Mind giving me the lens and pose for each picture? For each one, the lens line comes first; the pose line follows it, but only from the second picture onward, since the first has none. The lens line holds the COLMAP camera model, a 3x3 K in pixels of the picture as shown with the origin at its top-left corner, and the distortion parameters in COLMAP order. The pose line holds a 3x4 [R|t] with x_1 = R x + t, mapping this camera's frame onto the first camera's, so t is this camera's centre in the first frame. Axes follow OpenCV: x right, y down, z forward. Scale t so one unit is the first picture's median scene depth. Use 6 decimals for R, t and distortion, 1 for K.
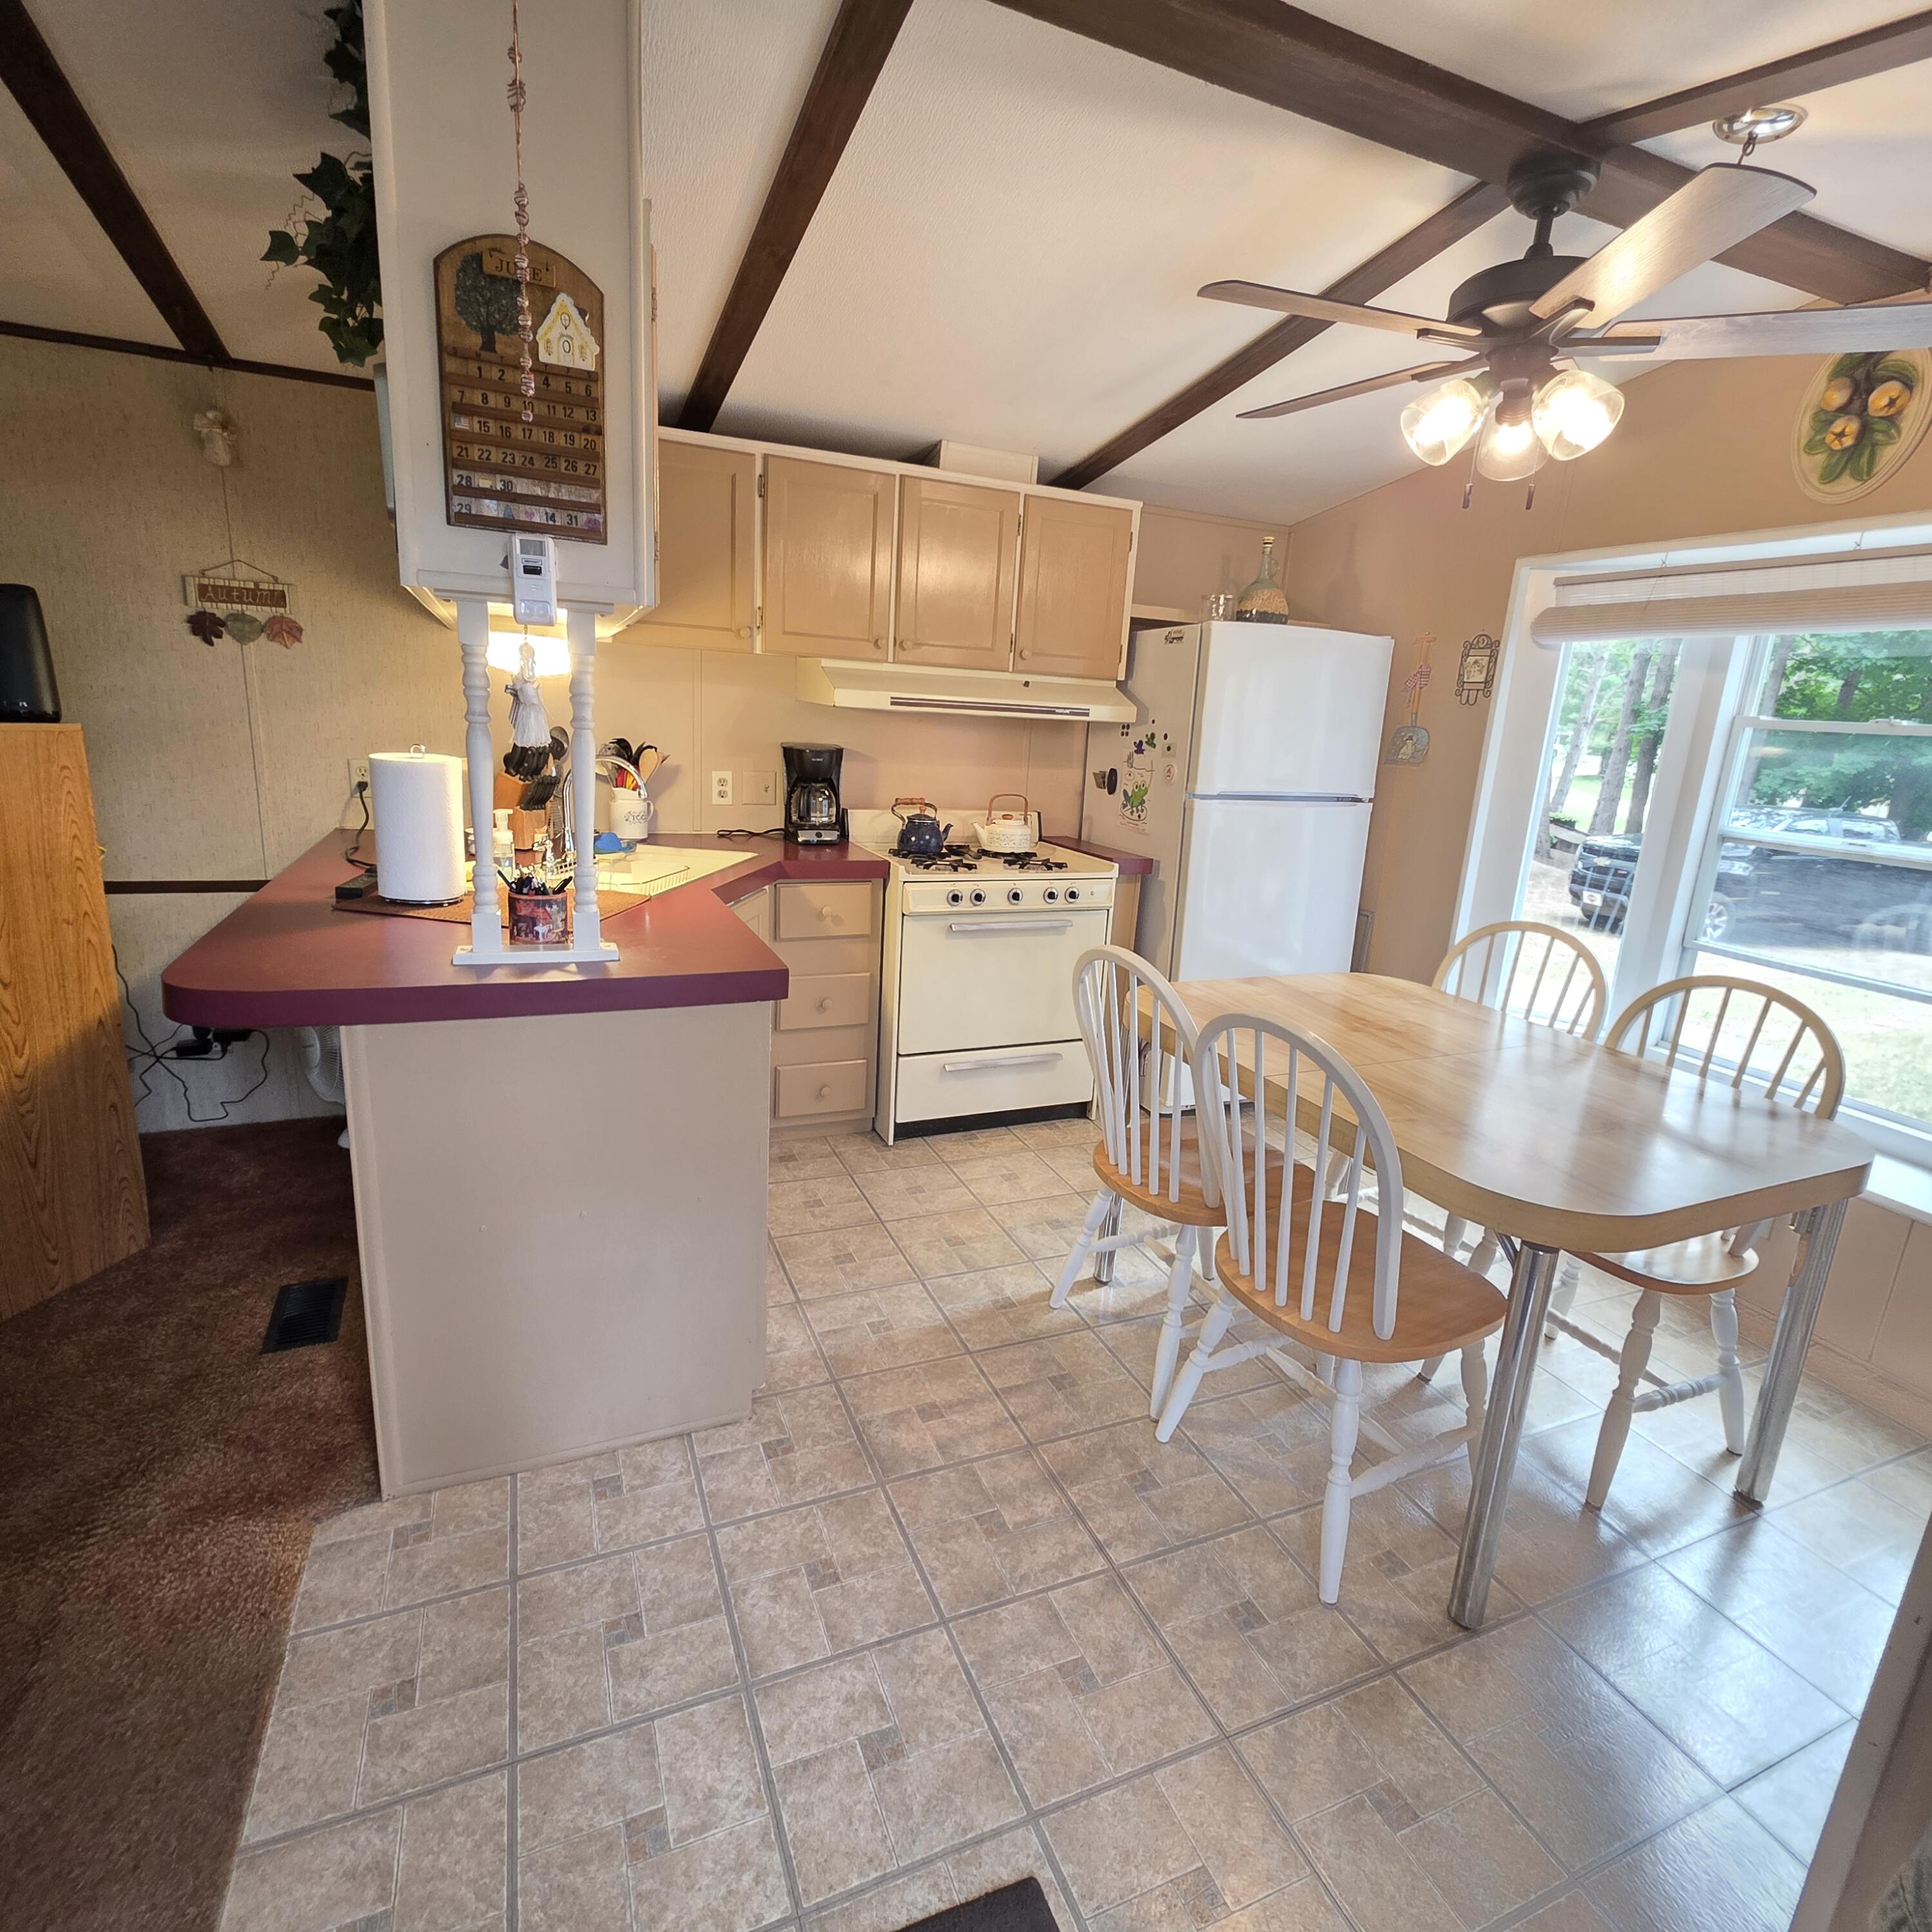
lens RADIAL K [[1008.8, 0, 969.8], [0, 1008.8, 956.9], [0, 0, 1]] dist [0.006454, -0.001351]
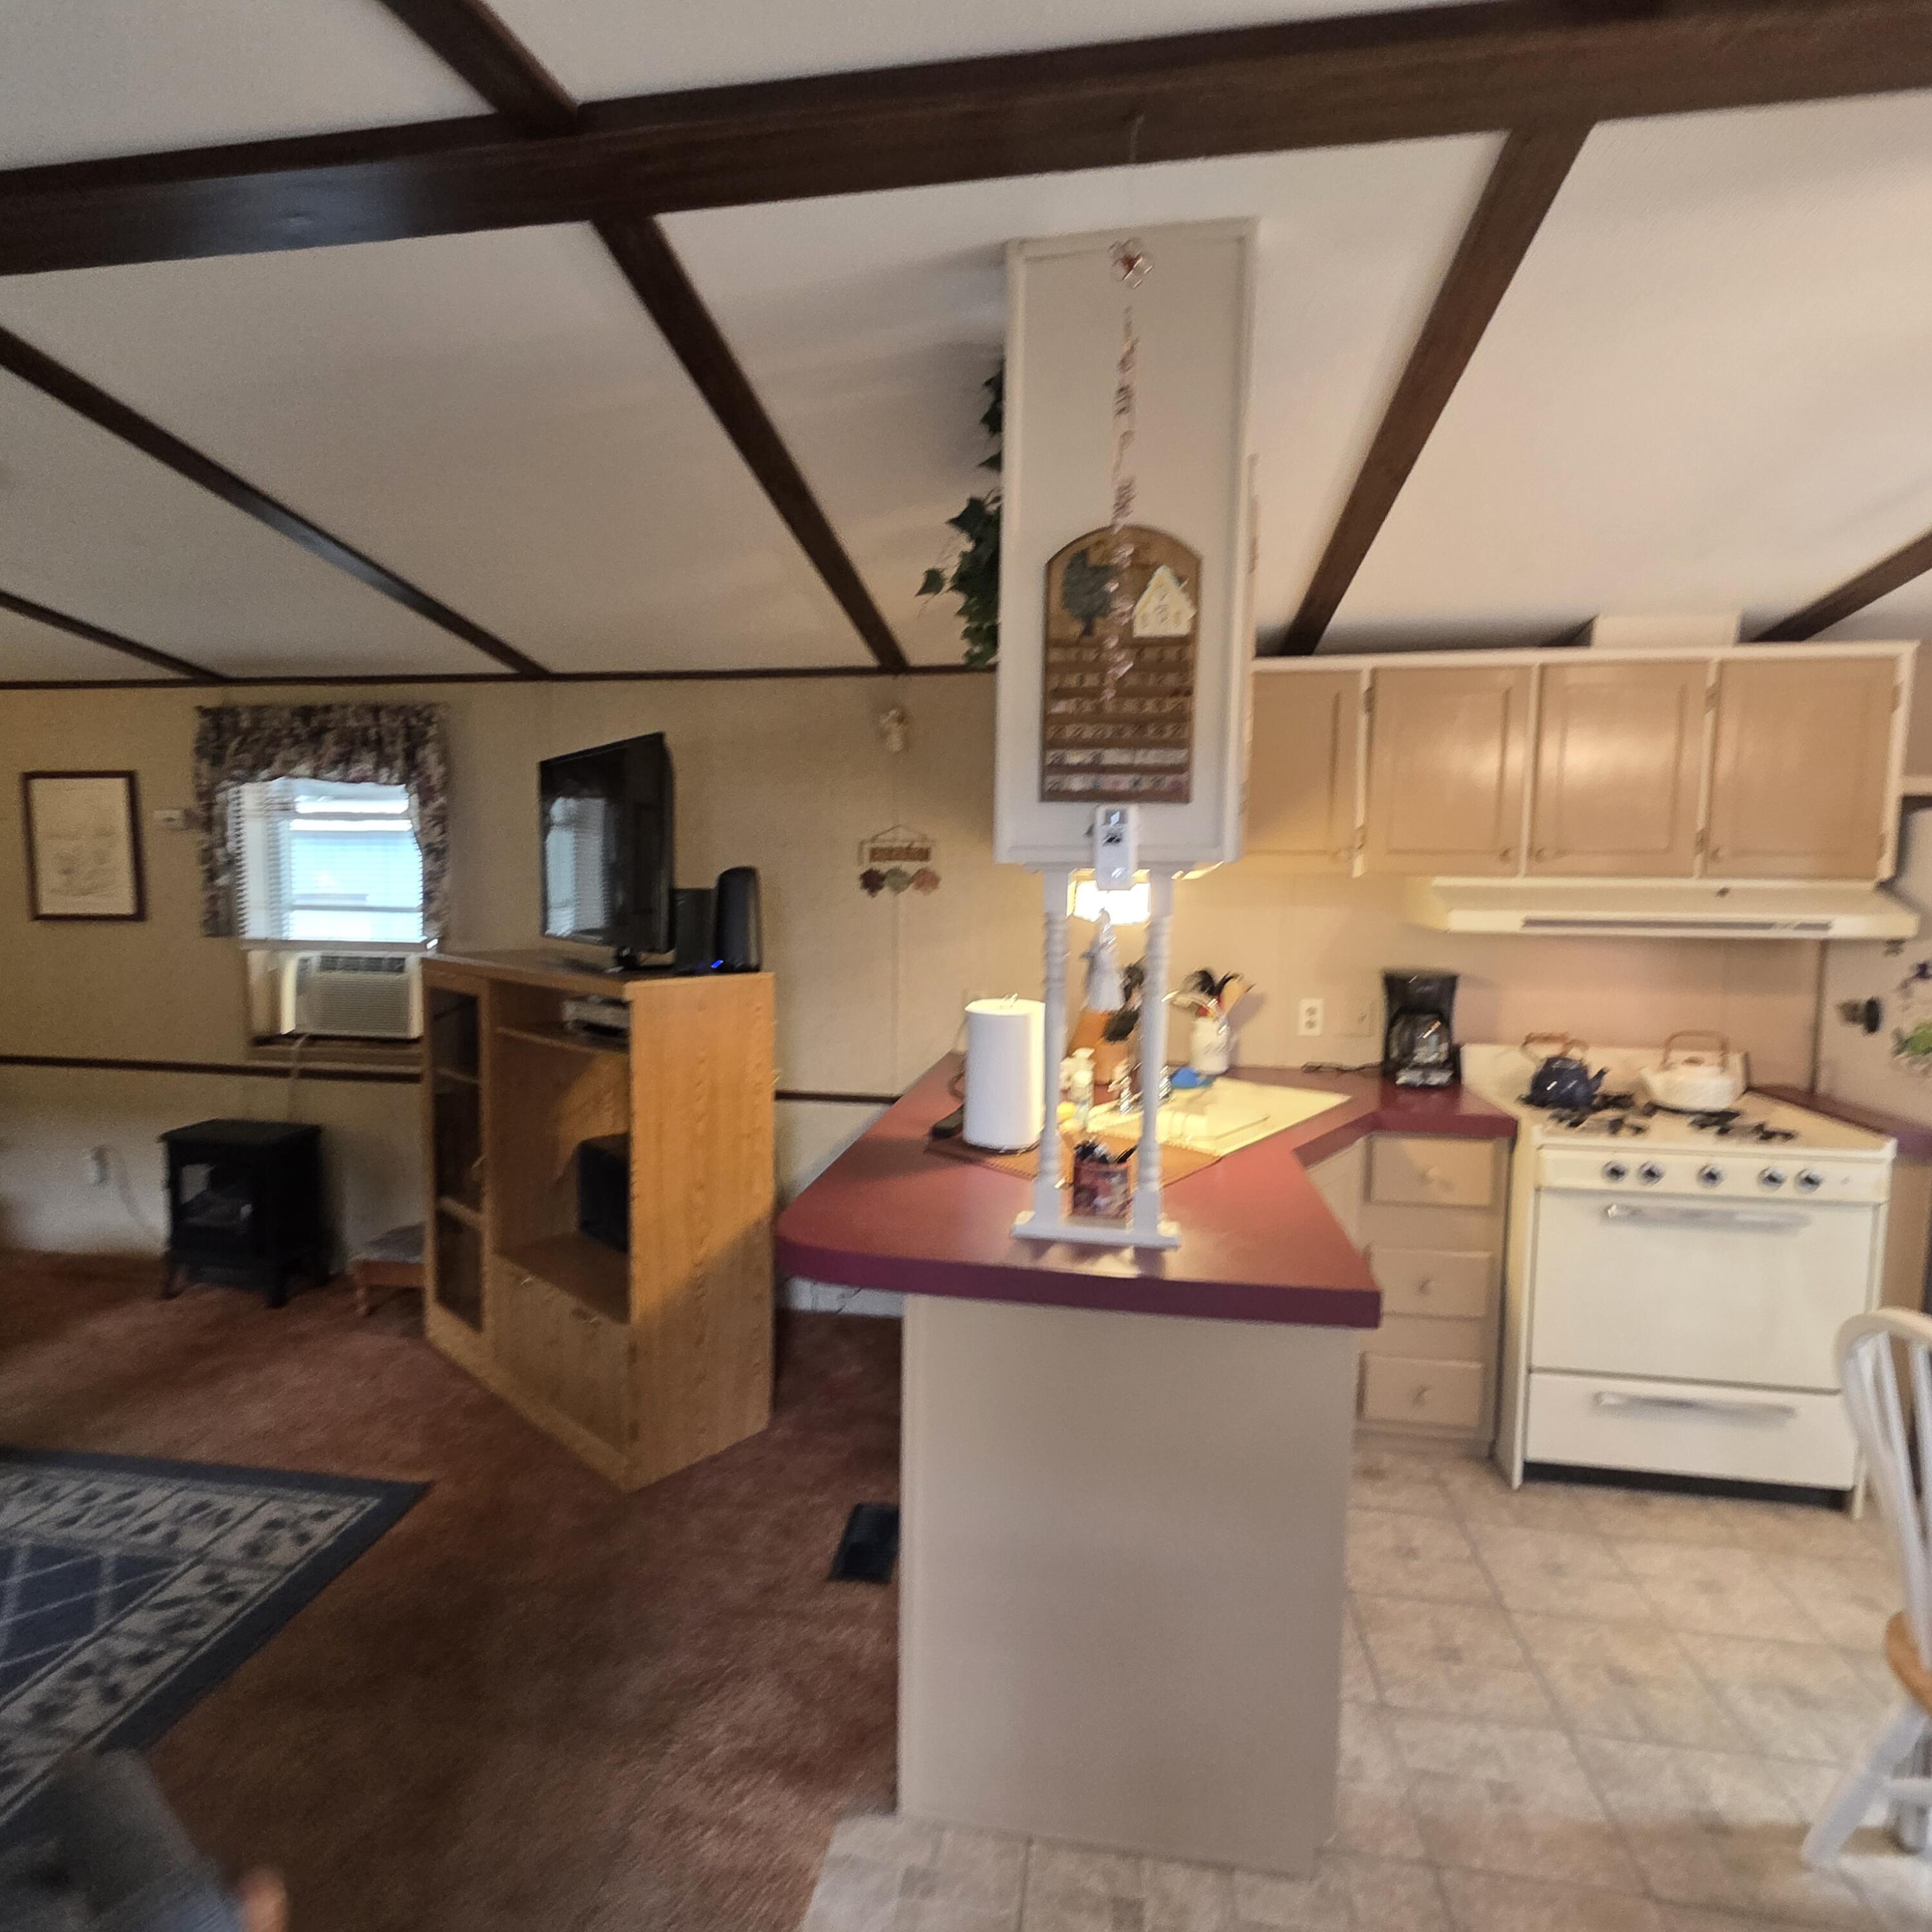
lens RADIAL K [[1027.4, 0, 973.6], [0, 1027.4, 970.8], [0, 0, 1]] dist [0.008902, -0.002852]
pose [[0.848074, -0.001918, -0.529874, -0.016984], [-0.089627, 0.985065, -0.147016, -0.065354], [0.522242, 0.172171, 0.835236, 0.084721]]
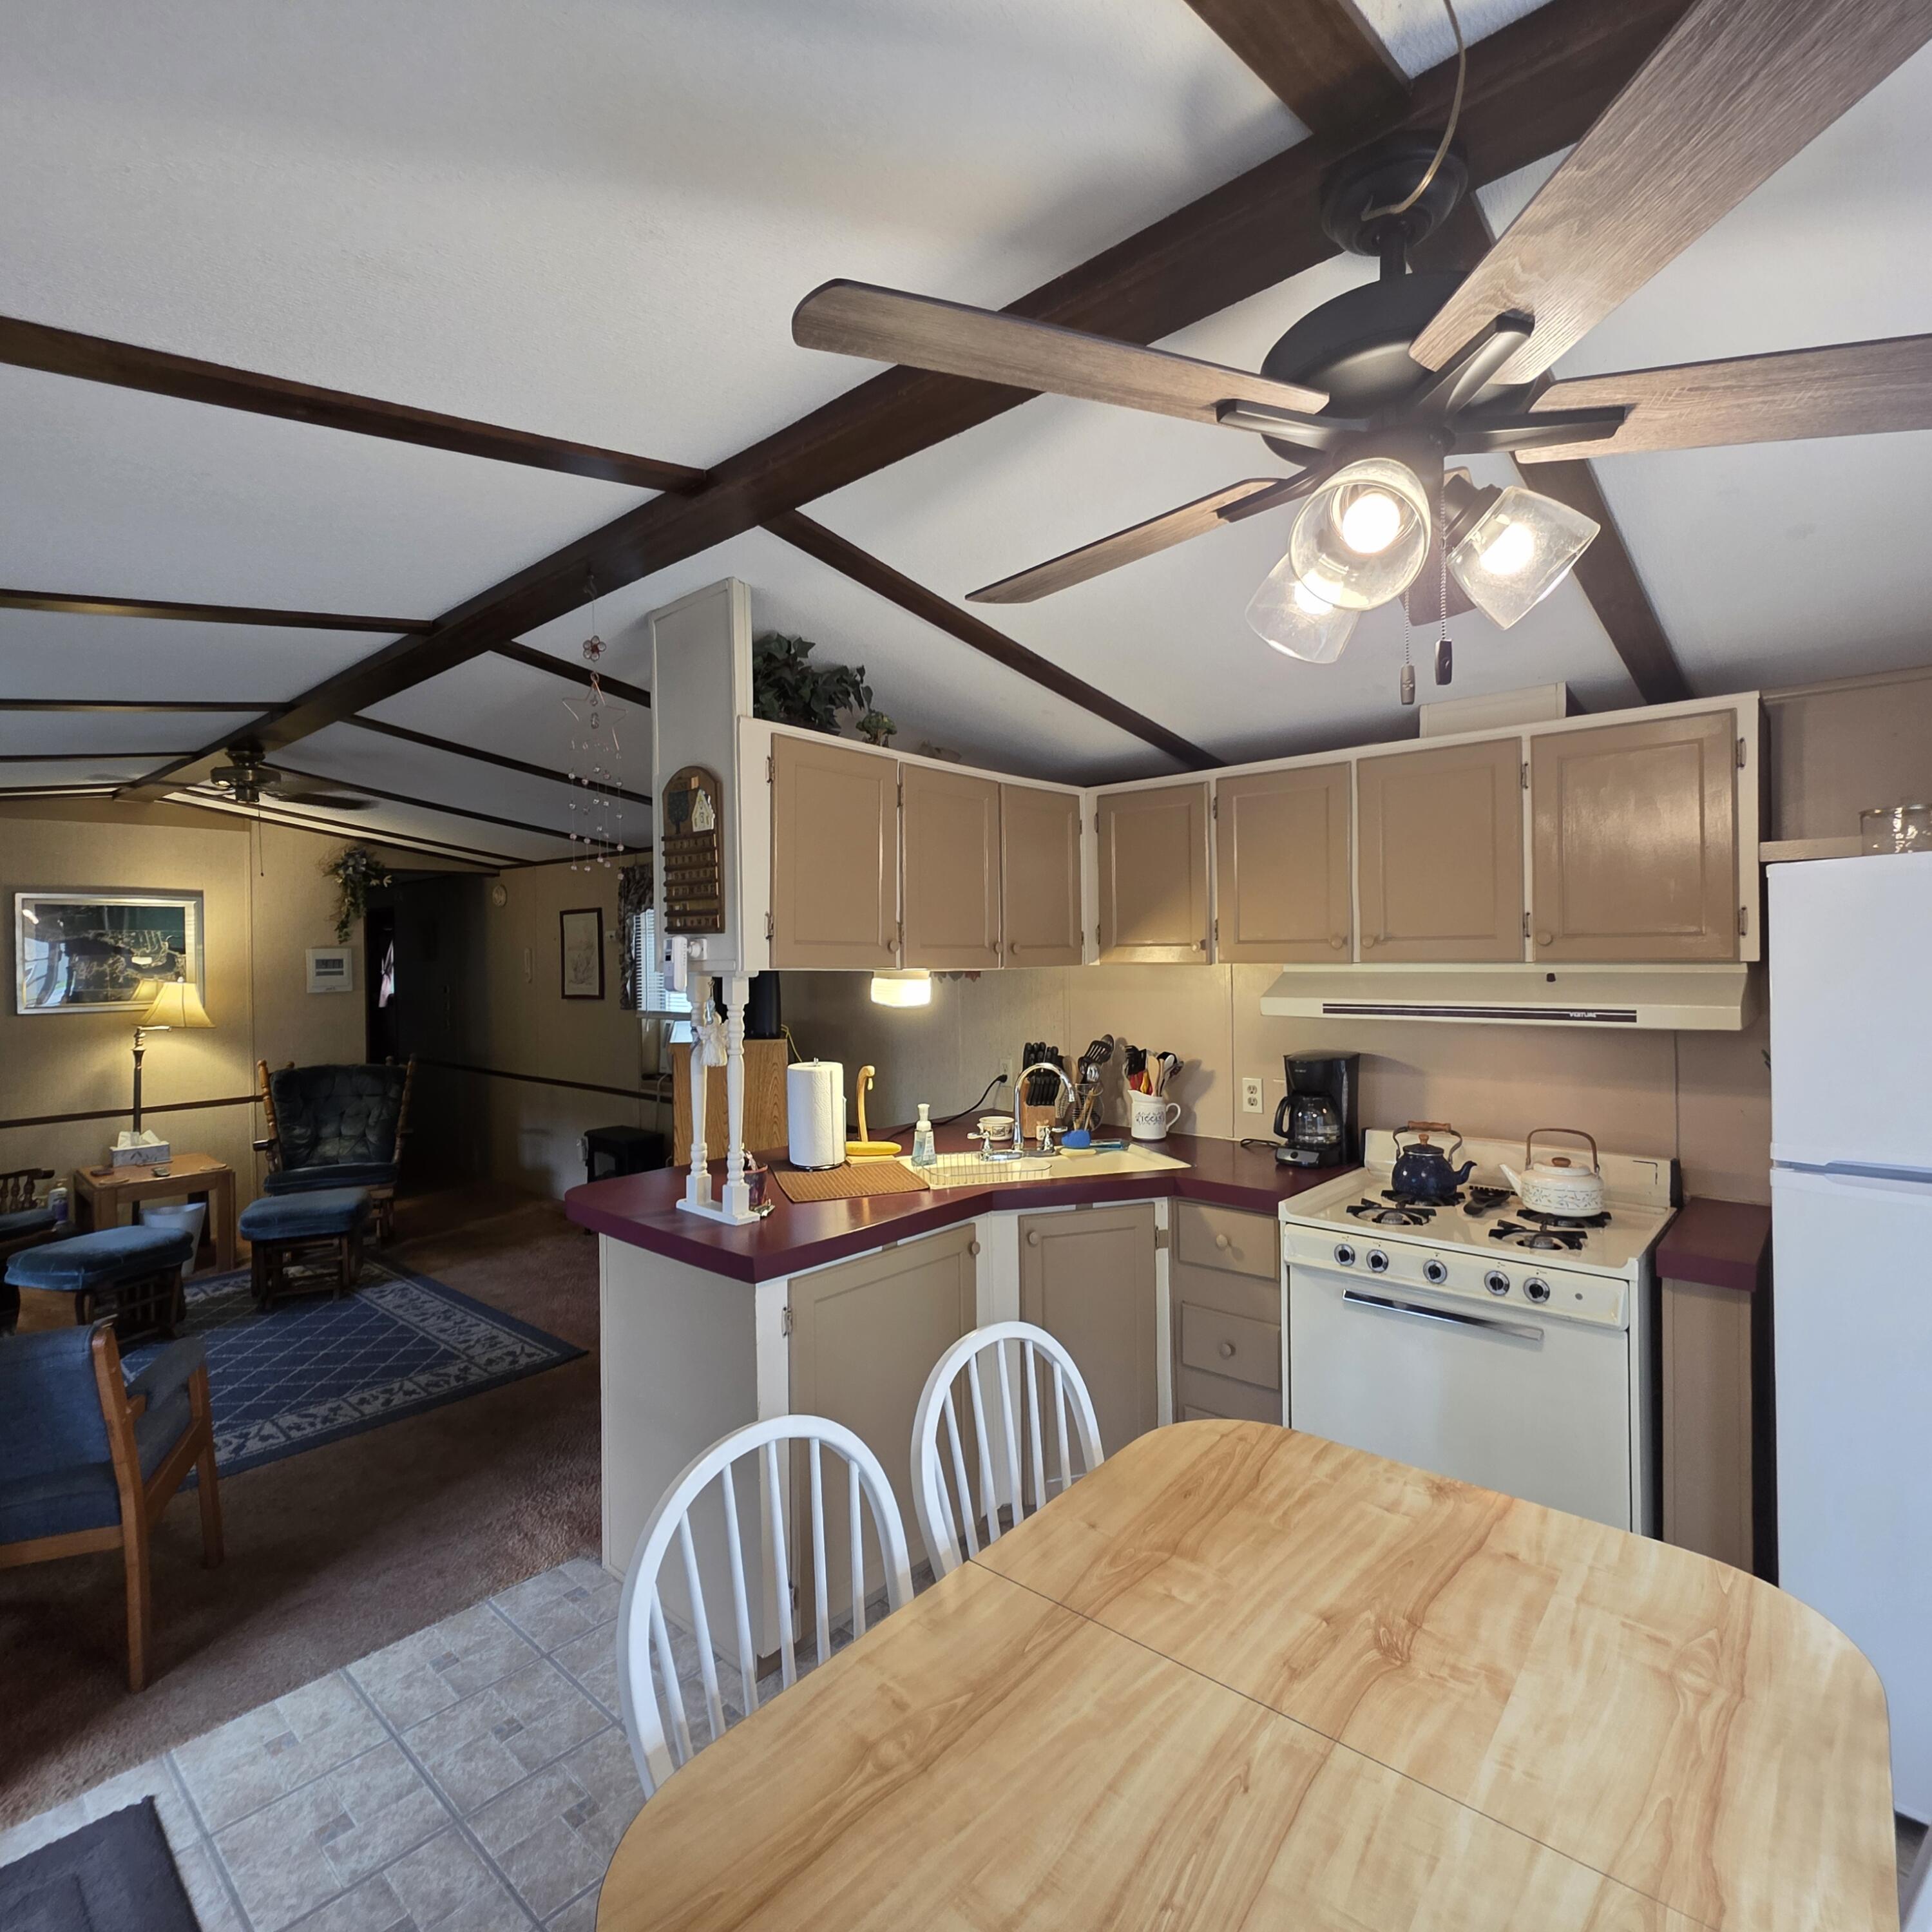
lens RADIAL K [[1013.5, 0, 972.0], [0, 1013.5, 962.2], [0, 0, 1]] dist [0.006294, -0.002702]
pose [[0.434259, -0.055452, -0.899080, 0.751267], [-0.180834, 0.972418, -0.147319, -0.144608], [0.882450, 0.226559, 0.412254, 0.484467]]
